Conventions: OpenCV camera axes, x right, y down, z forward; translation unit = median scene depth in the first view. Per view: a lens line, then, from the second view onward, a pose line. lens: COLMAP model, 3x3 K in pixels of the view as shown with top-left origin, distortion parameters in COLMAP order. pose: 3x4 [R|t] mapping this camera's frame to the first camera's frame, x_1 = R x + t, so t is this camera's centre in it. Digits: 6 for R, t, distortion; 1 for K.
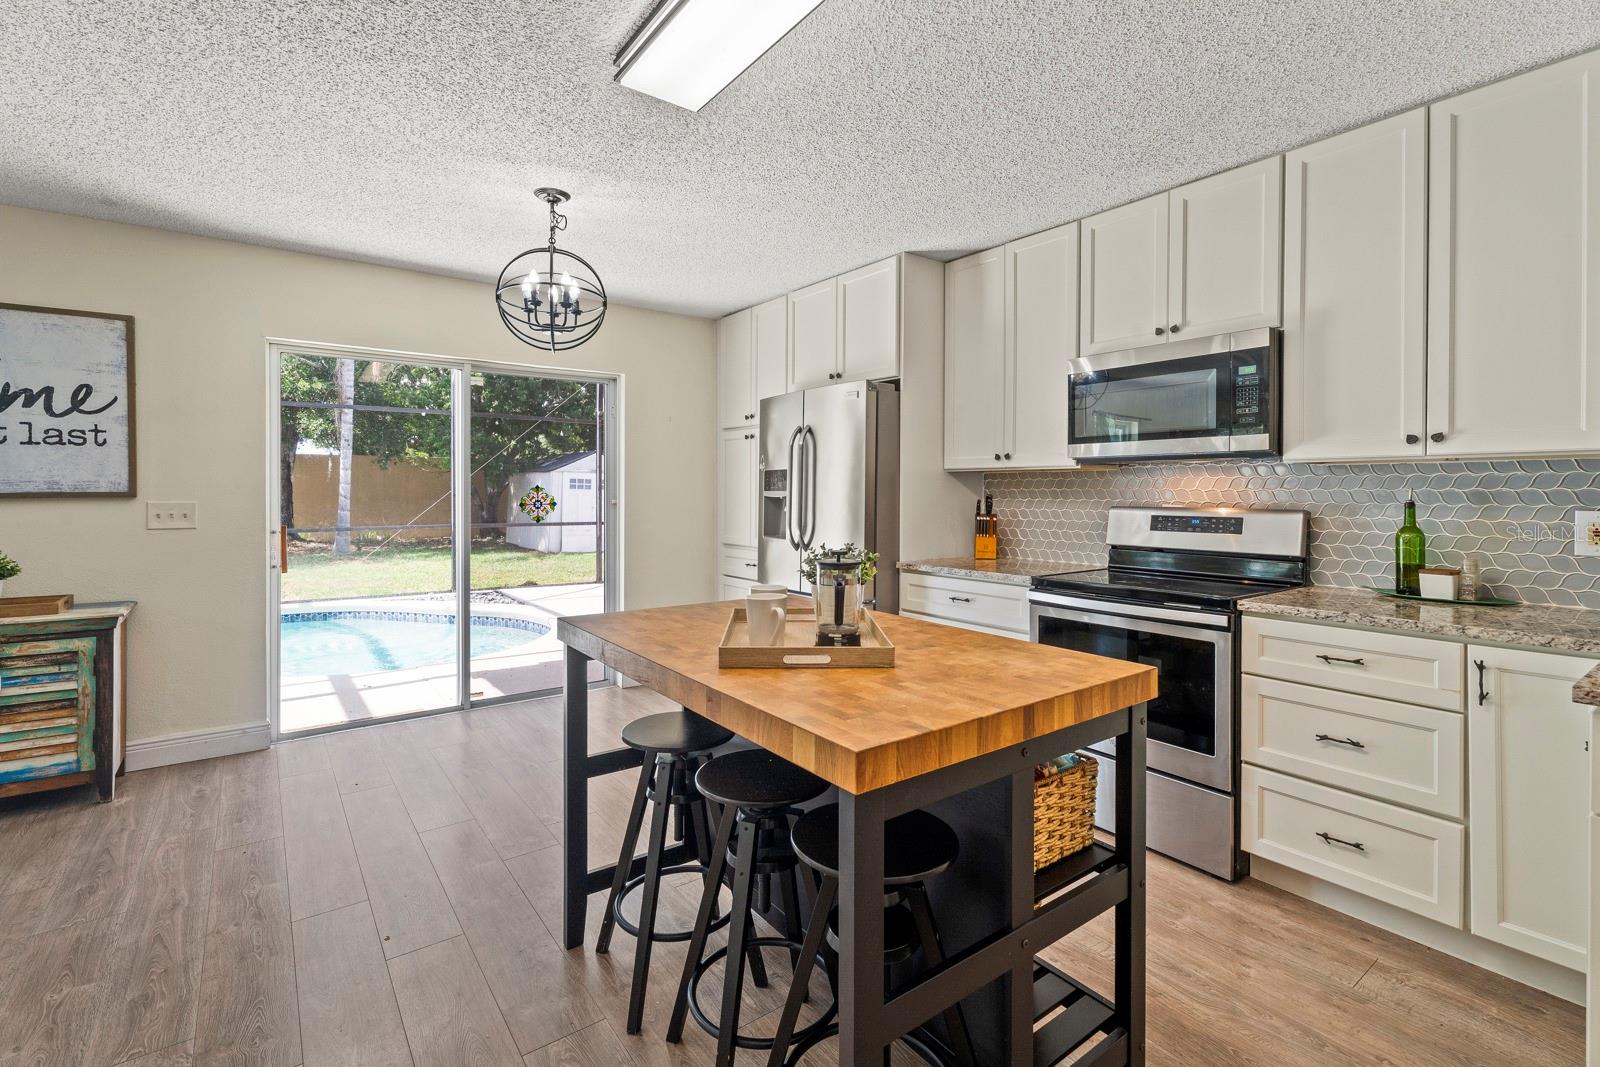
lens RADIAL K [[730.4, 0, 794.1], [0, 730.4, 491.8], [0, 0, 1]] dist [0.002188, 0.000008]
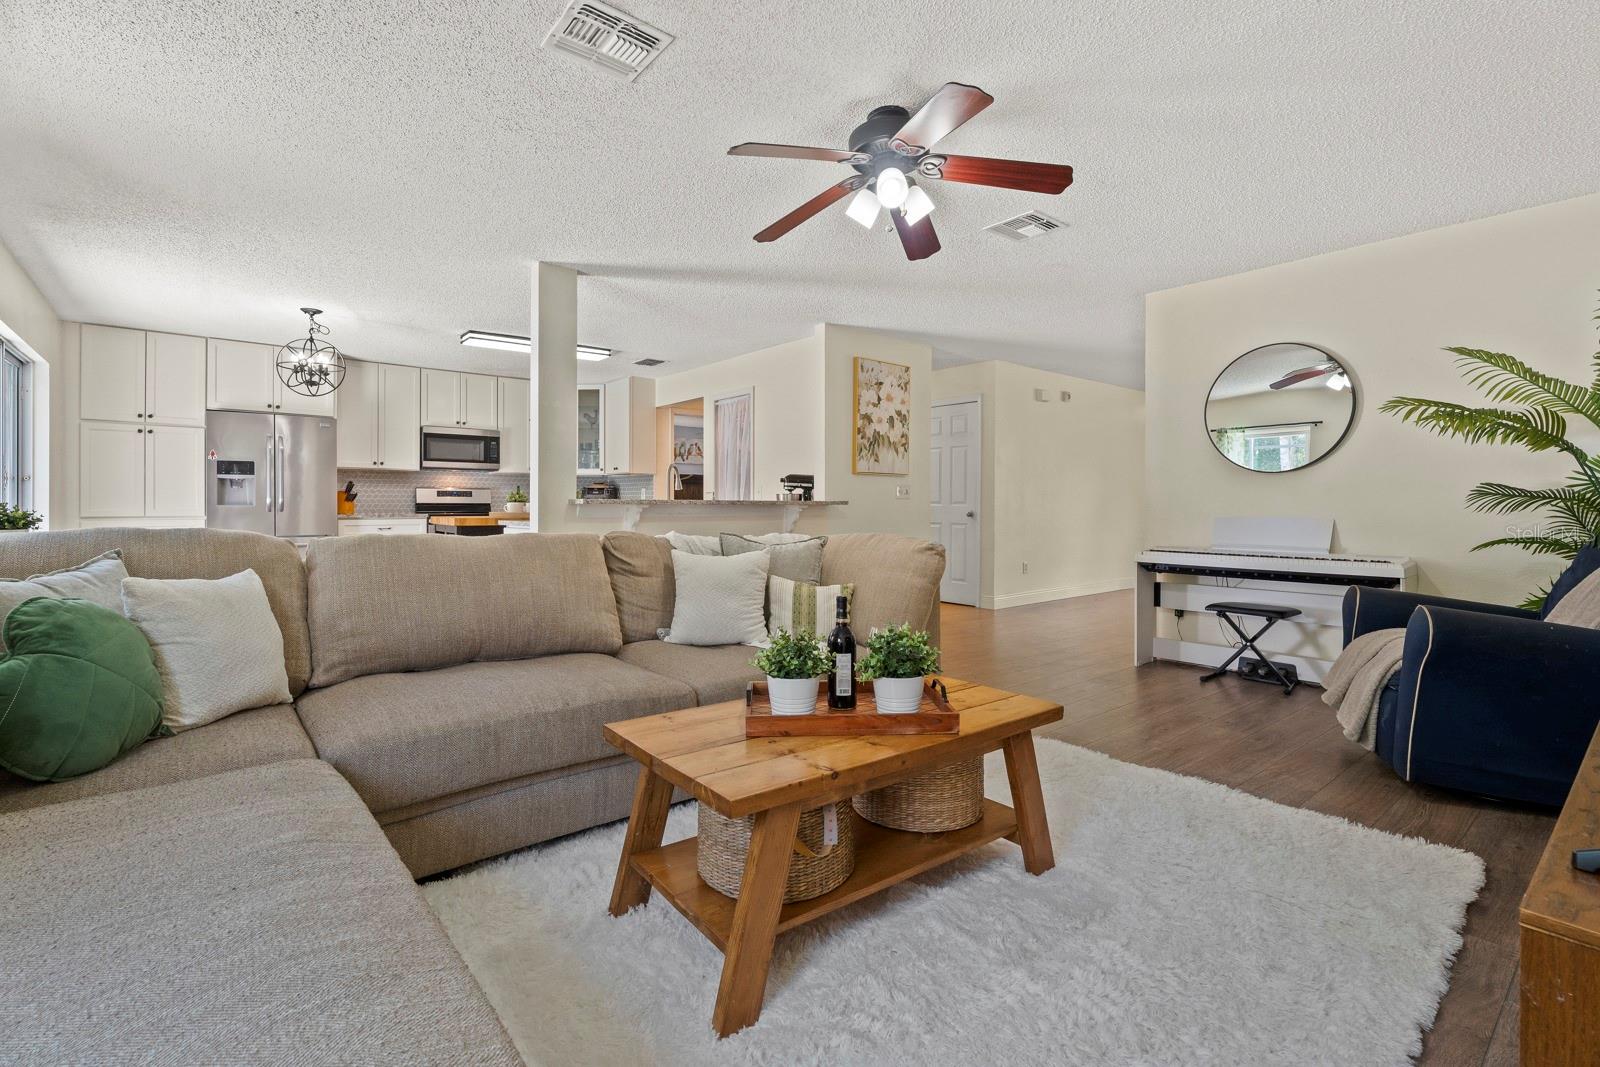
lens RADIAL K [[728.4, 0, 823.0], [0, 728.4, 514.6], [0, 0, 1]] dist [-0.018768, 0.000032]
pose [[-0.068138, -0.009738, 0.997628, -2.530674], [0.001142, 0.999951, 0.009839, 0.109730], [-0.997675, 0.001810, -0.068124, -0.197755]]
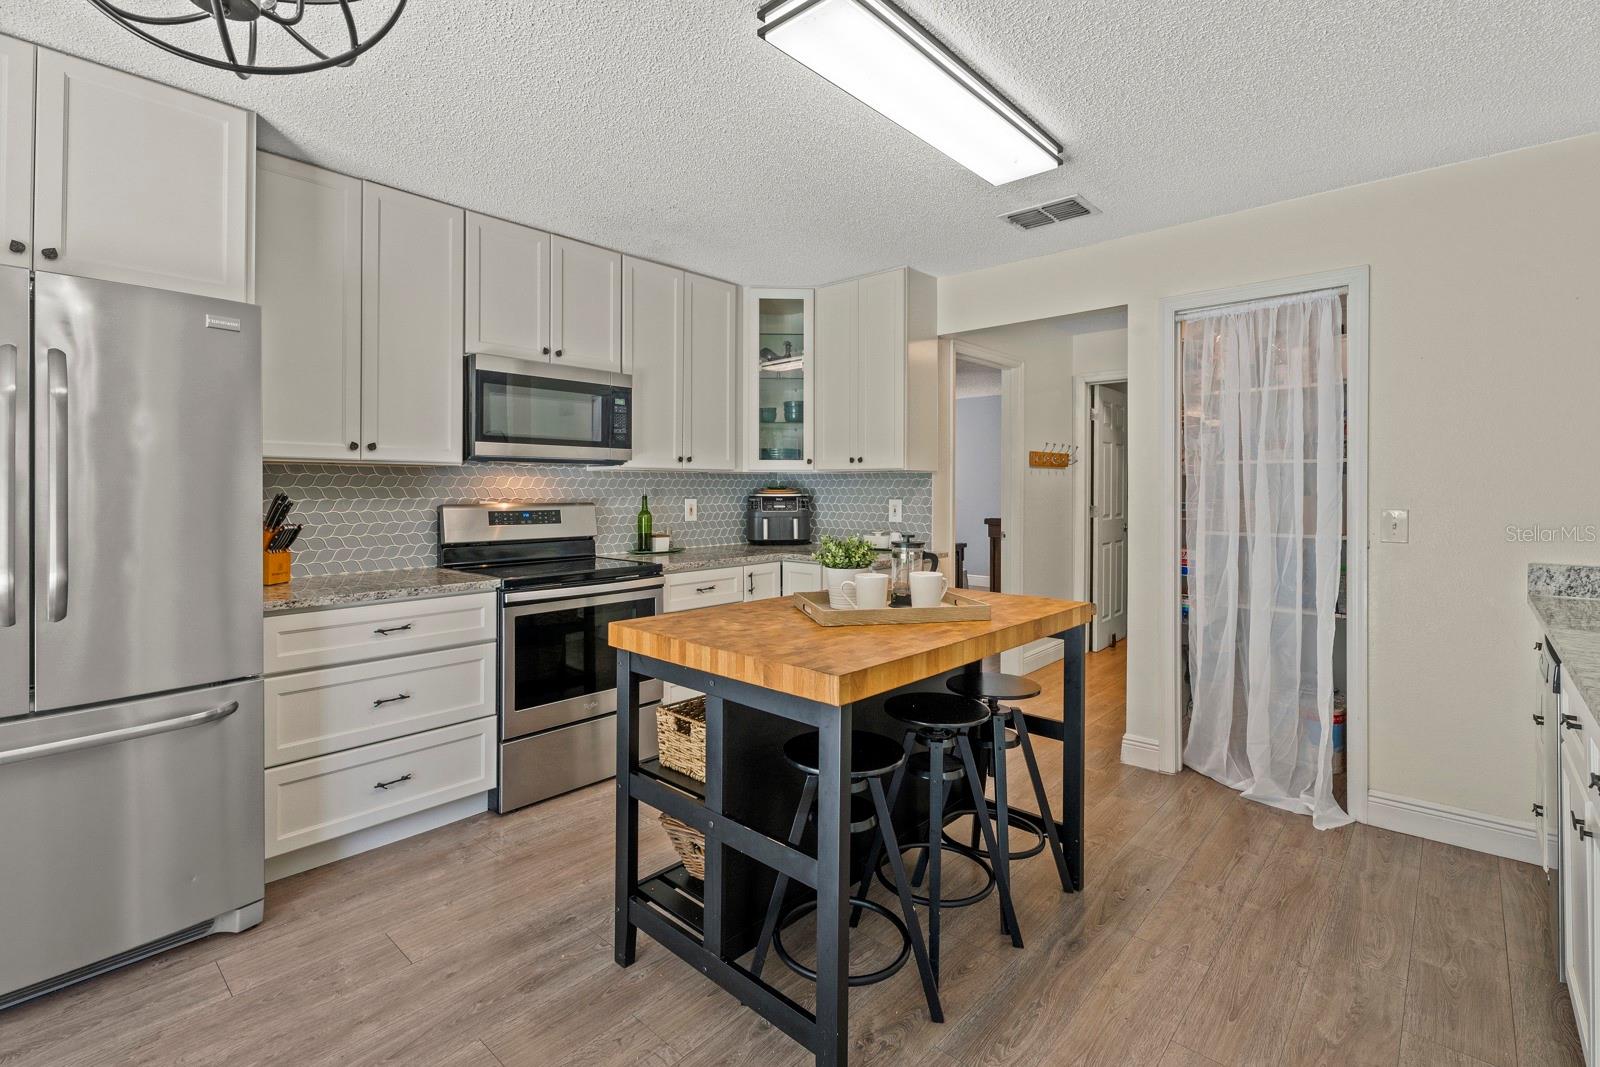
lens RADIAL K [[730.4, 0, 794.1], [0, 730.4, 491.8], [0, 0, 1]] dist [0.002188, 0.000008]
pose [[-0.192104, -0.001627, 0.981373, -0.782536], [0.002328, 0.999995, 0.002113, 0.002098], [-0.981372, 0.002691, -0.192100, 0.917131]]
